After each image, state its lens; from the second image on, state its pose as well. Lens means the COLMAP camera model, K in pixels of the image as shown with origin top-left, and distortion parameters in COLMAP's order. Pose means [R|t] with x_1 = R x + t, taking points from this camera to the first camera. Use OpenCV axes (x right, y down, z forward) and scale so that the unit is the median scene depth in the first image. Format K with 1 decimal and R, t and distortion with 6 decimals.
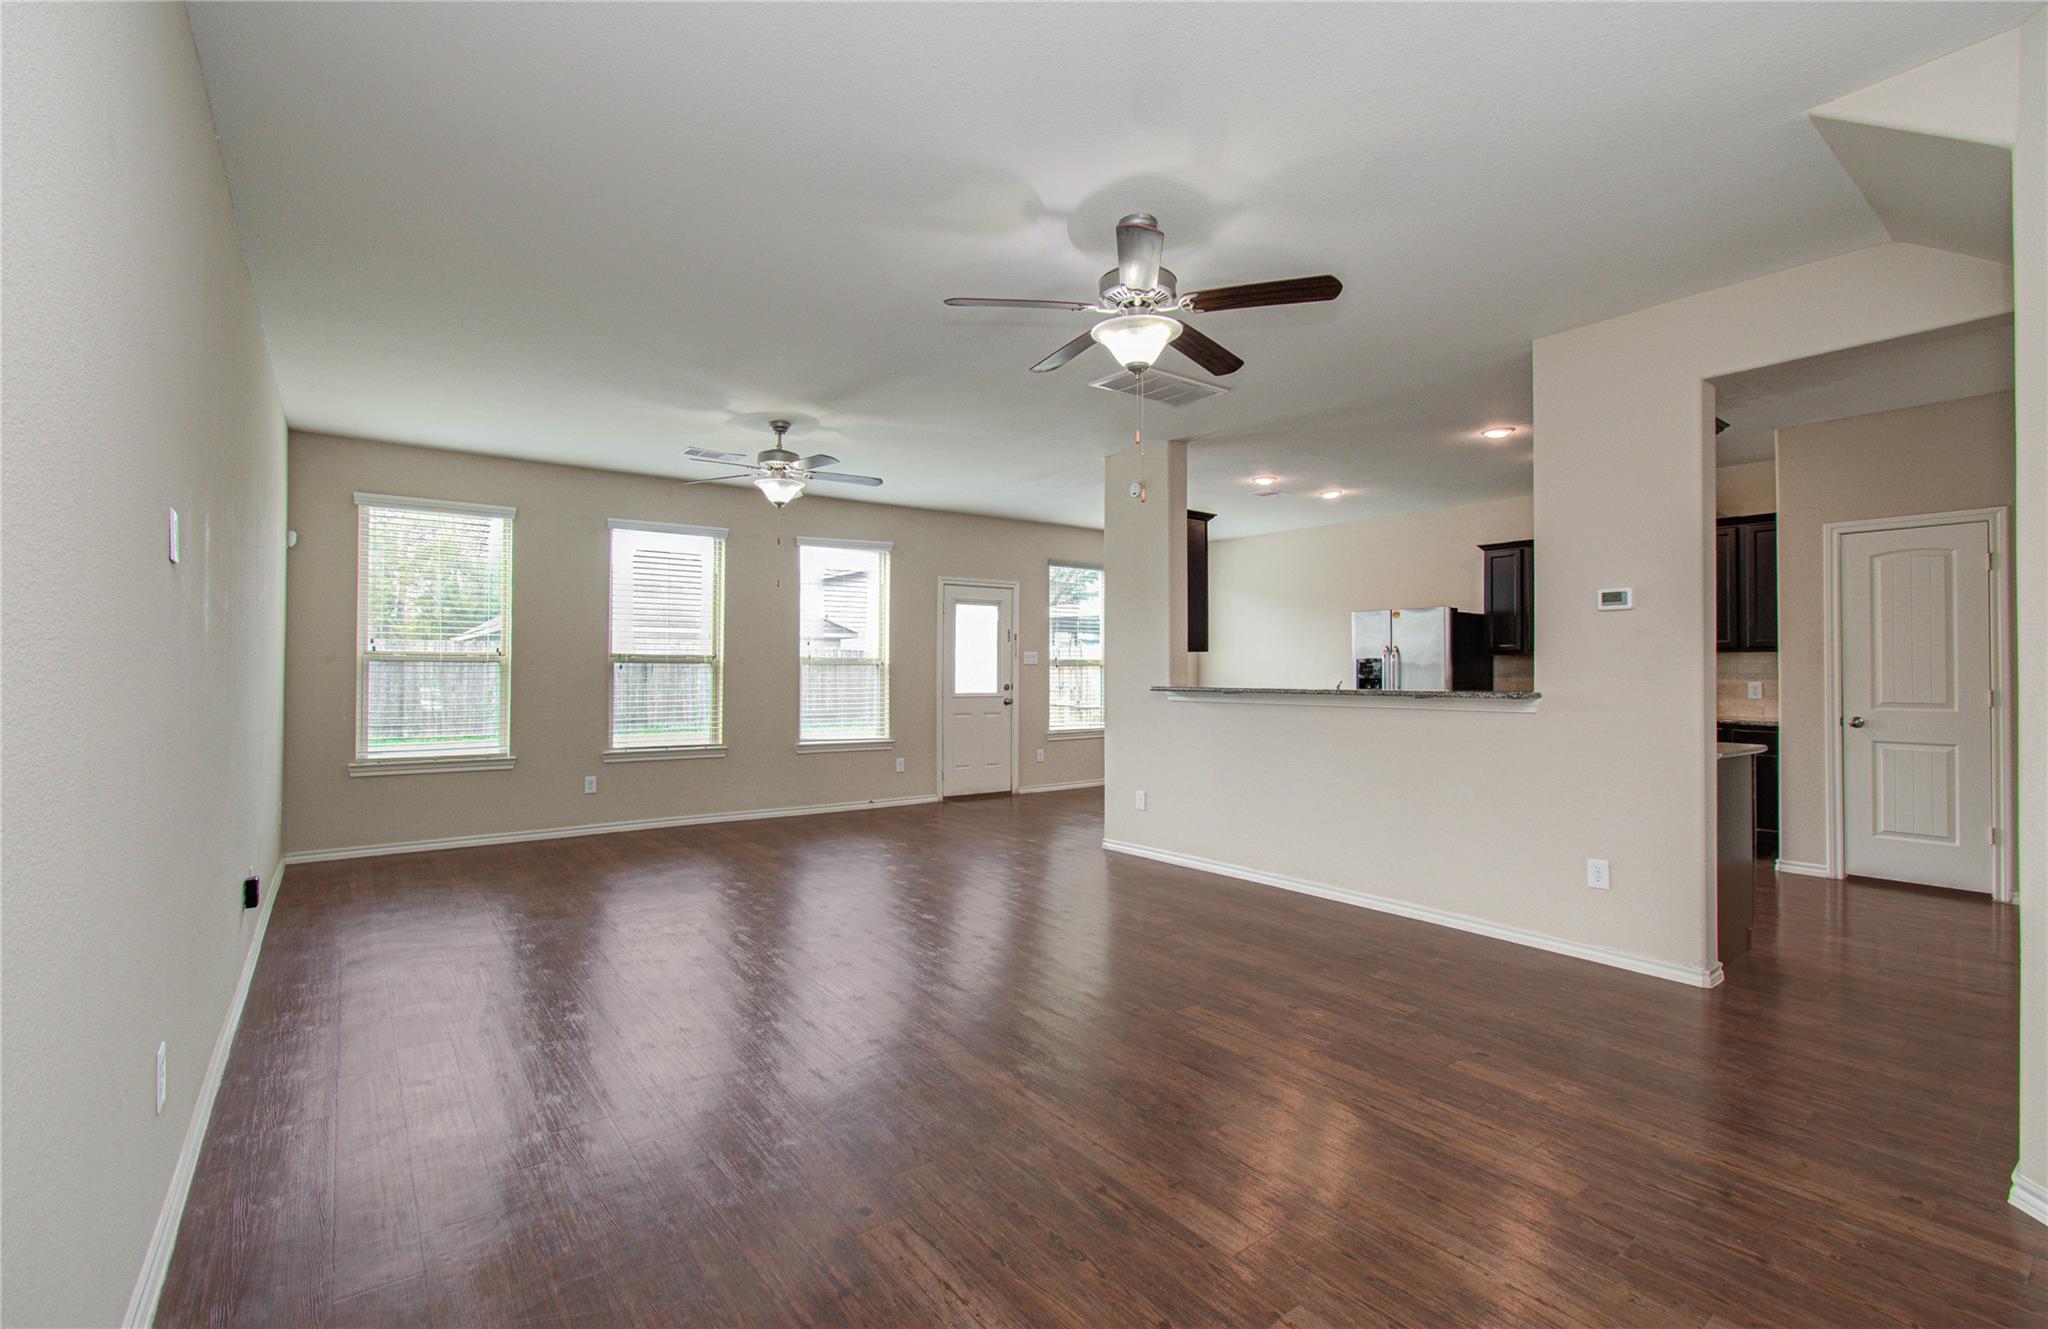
lens RADIAL K [[900.3, 0, 1021.3], [0, 900.3, 658.3], [0, 0, 1]] dist [-0.013909, 0.009250]
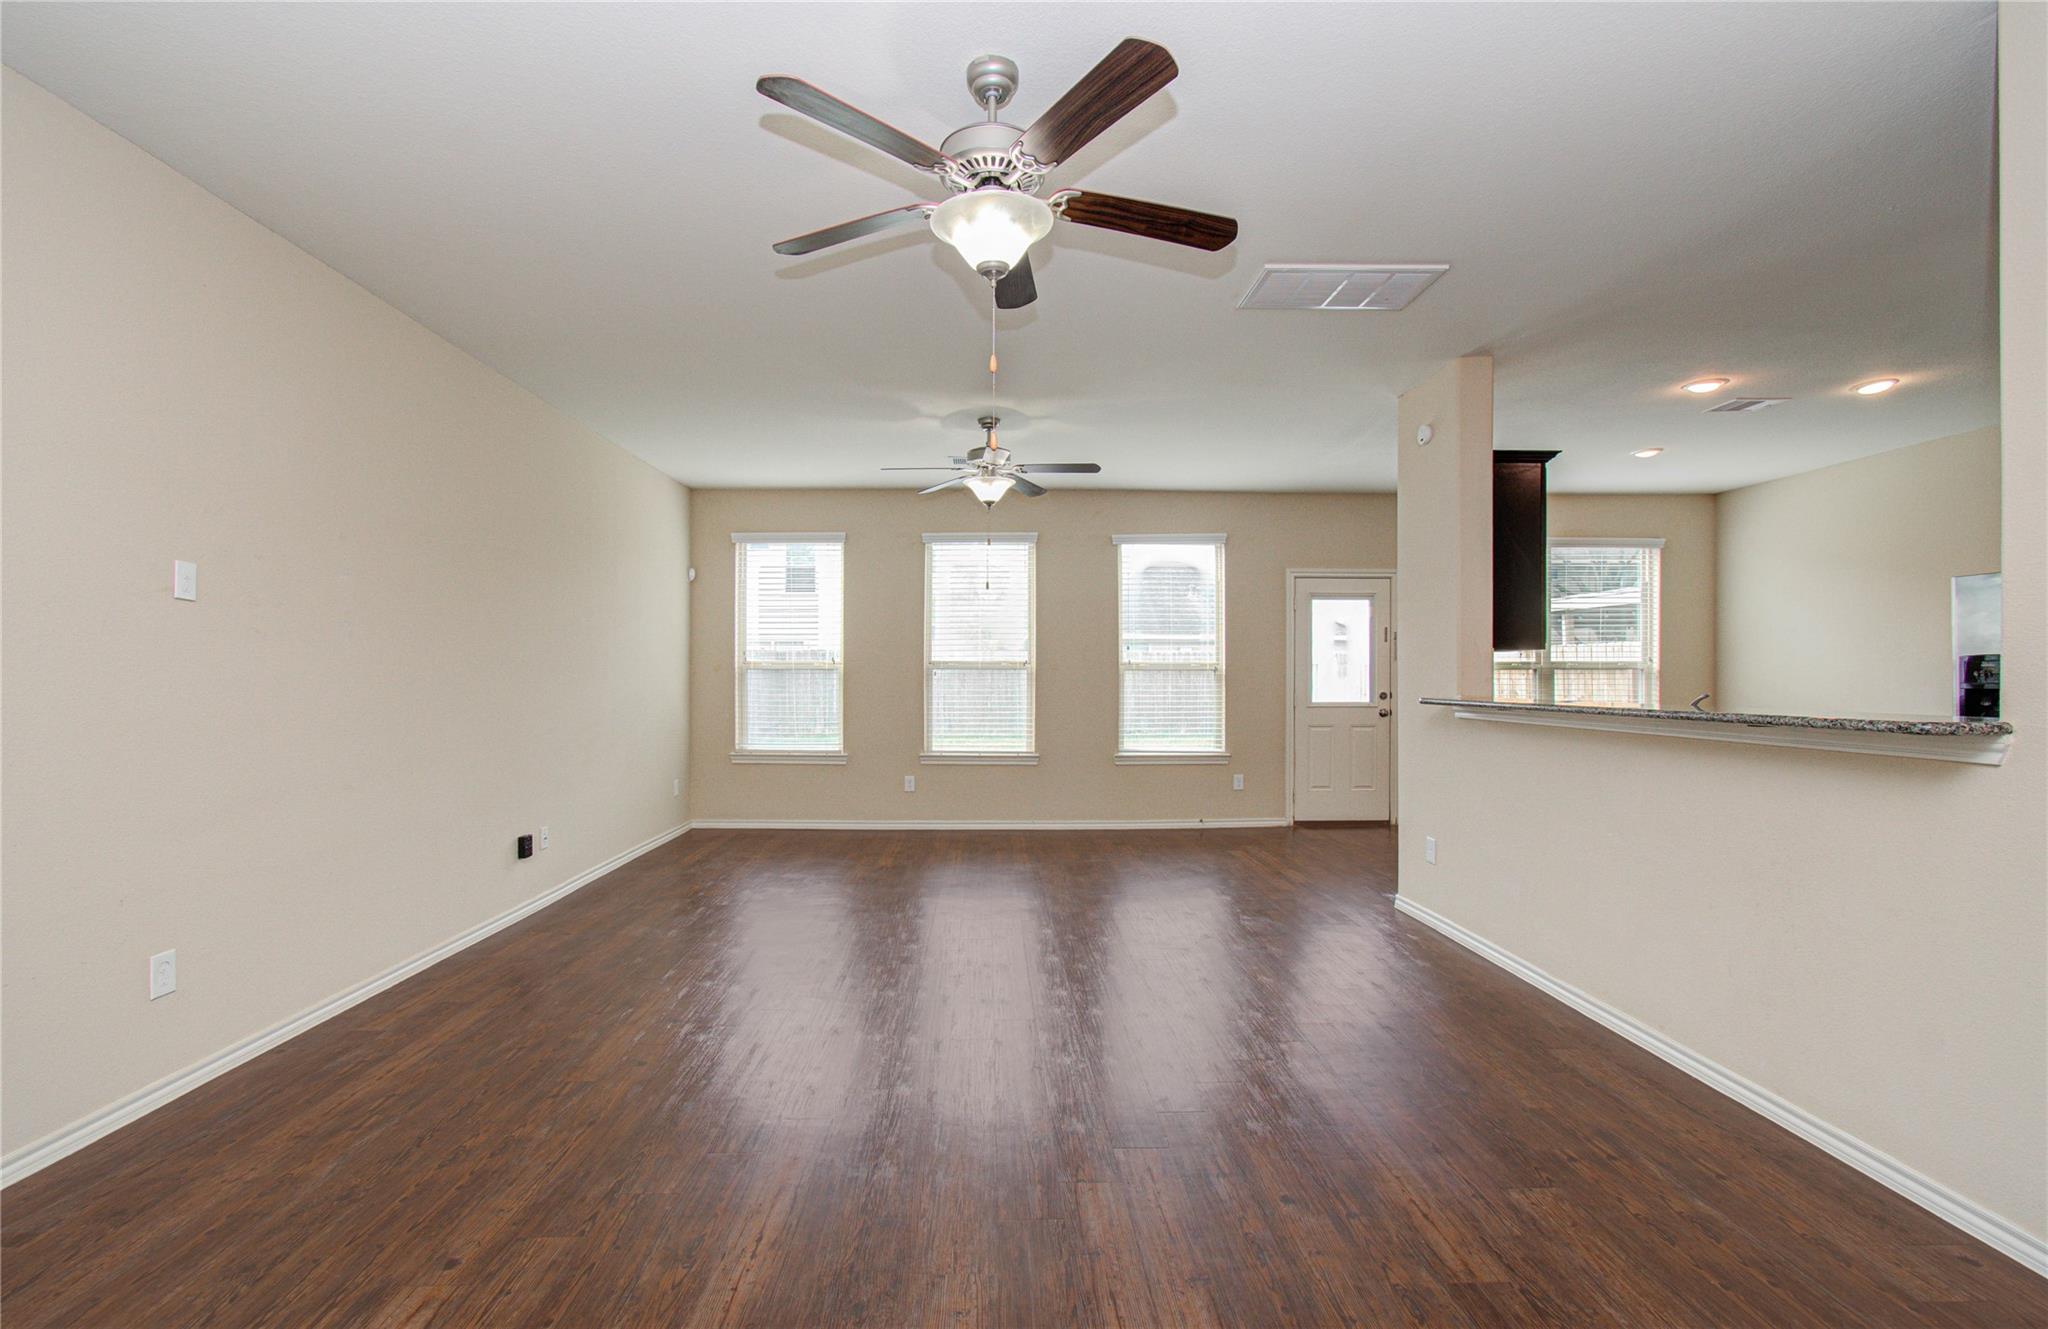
lens RADIAL K [[900.3, 0, 1029.6], [0, 900.3, 675.8], [0, 0, 1]] dist [-0.013909, 0.009250]
pose [[0.816166, -0.002194, -0.577813, 0.257528], [0.009733, 0.999903, 0.009951, 0.002697], [0.577735, -0.013746, 0.816109, 0.188246]]
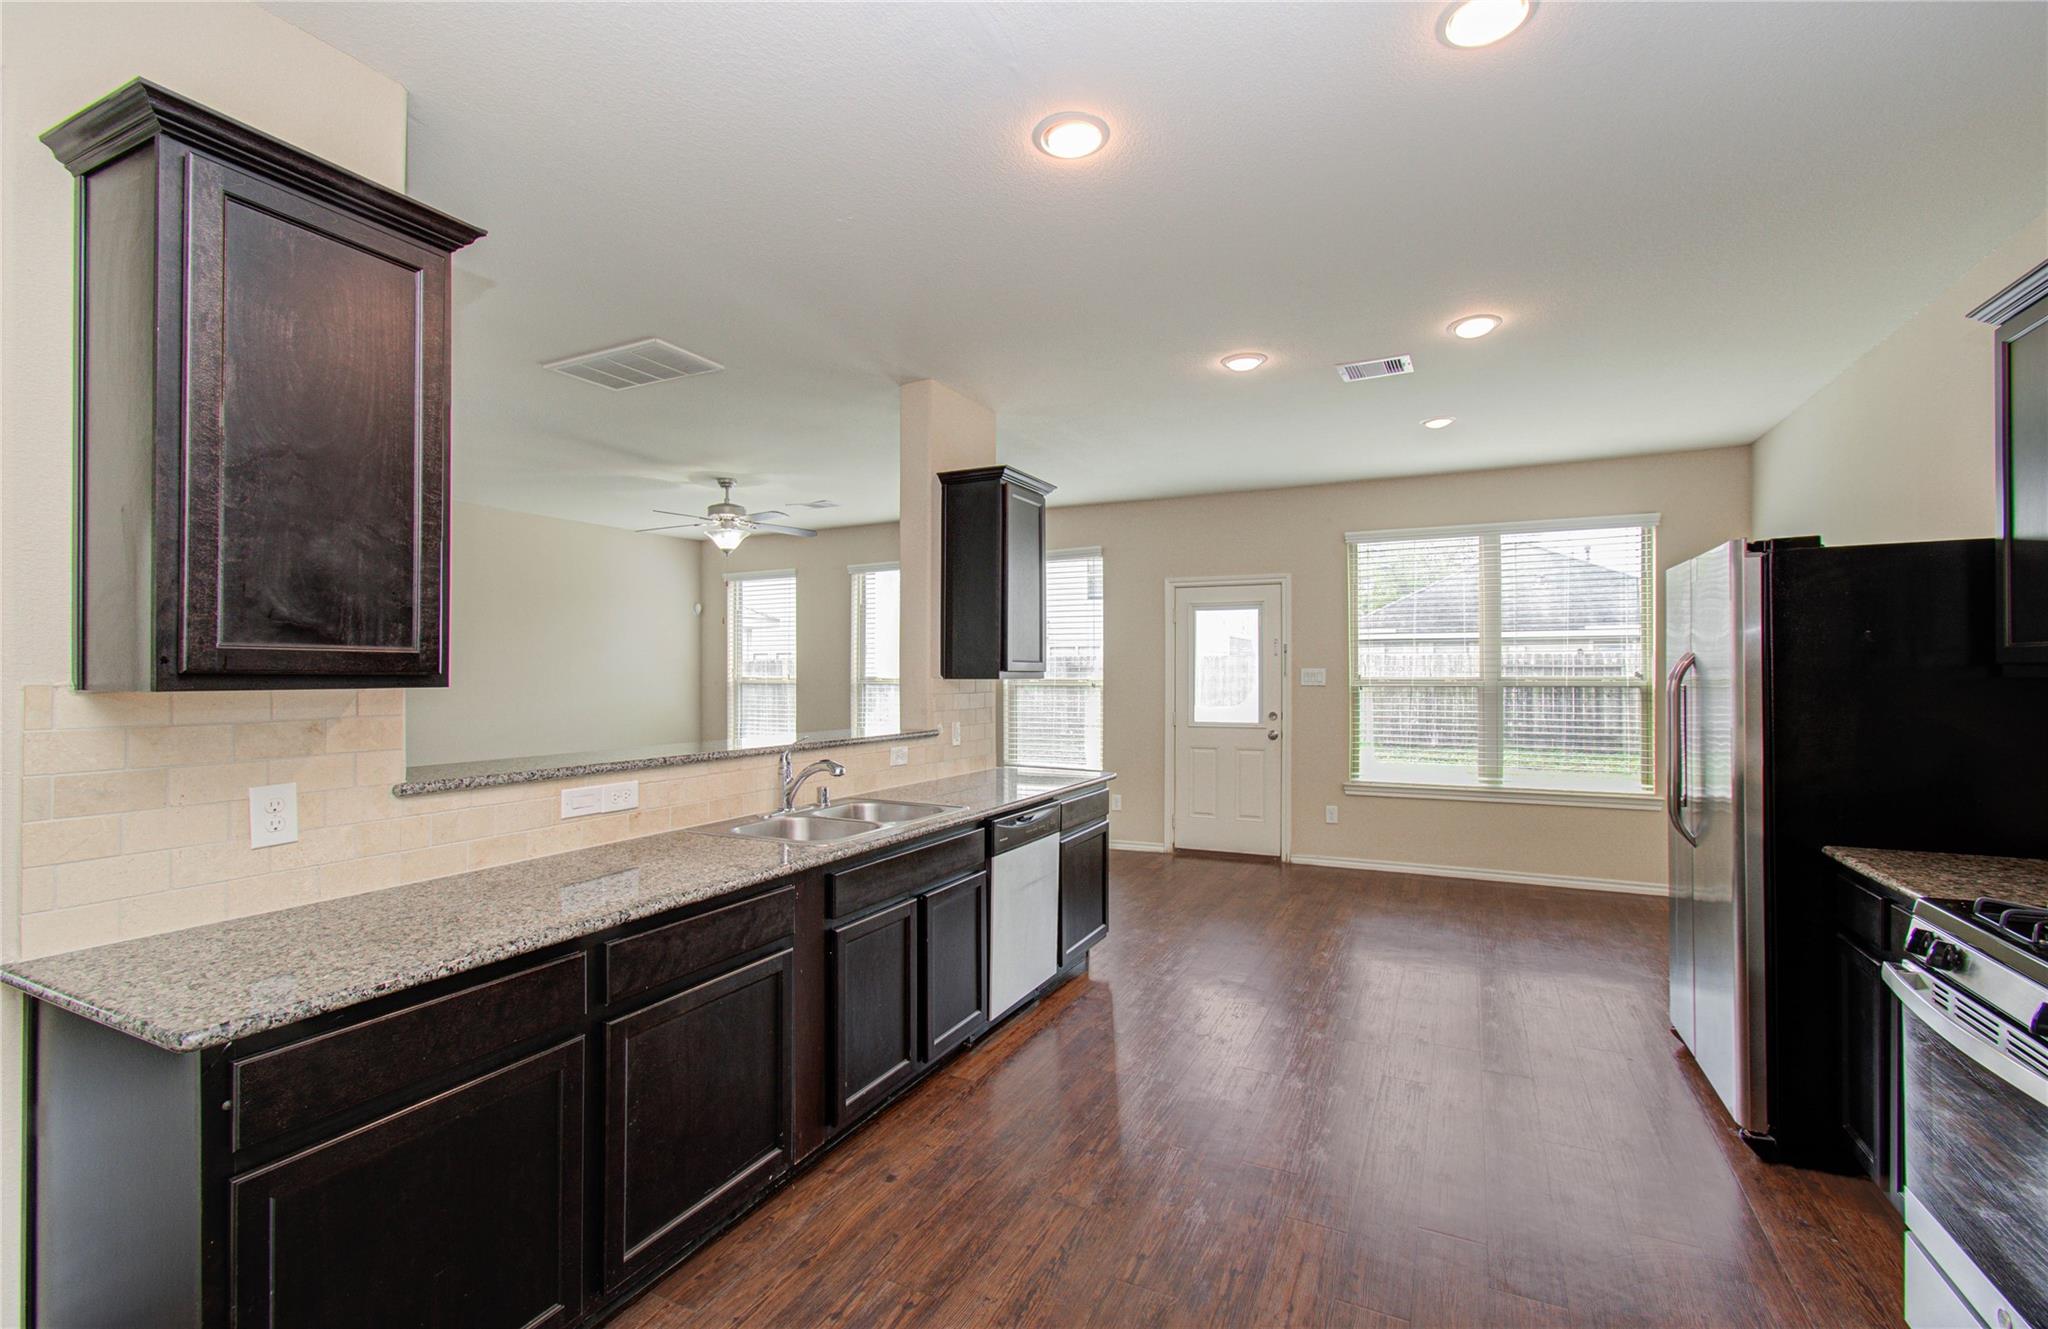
lens RADIAL K [[900.3, 0, 1039.4], [0, 900.3, 649.8], [0, 0, 1]] dist [-0.013909, 0.009250]
pose [[0.457920, -0.026744, -0.888591, 0.727054], [0.015352, 0.999636, -0.022175, -0.011630], [0.888861, -0.003487, 0.458164, 0.654752]]
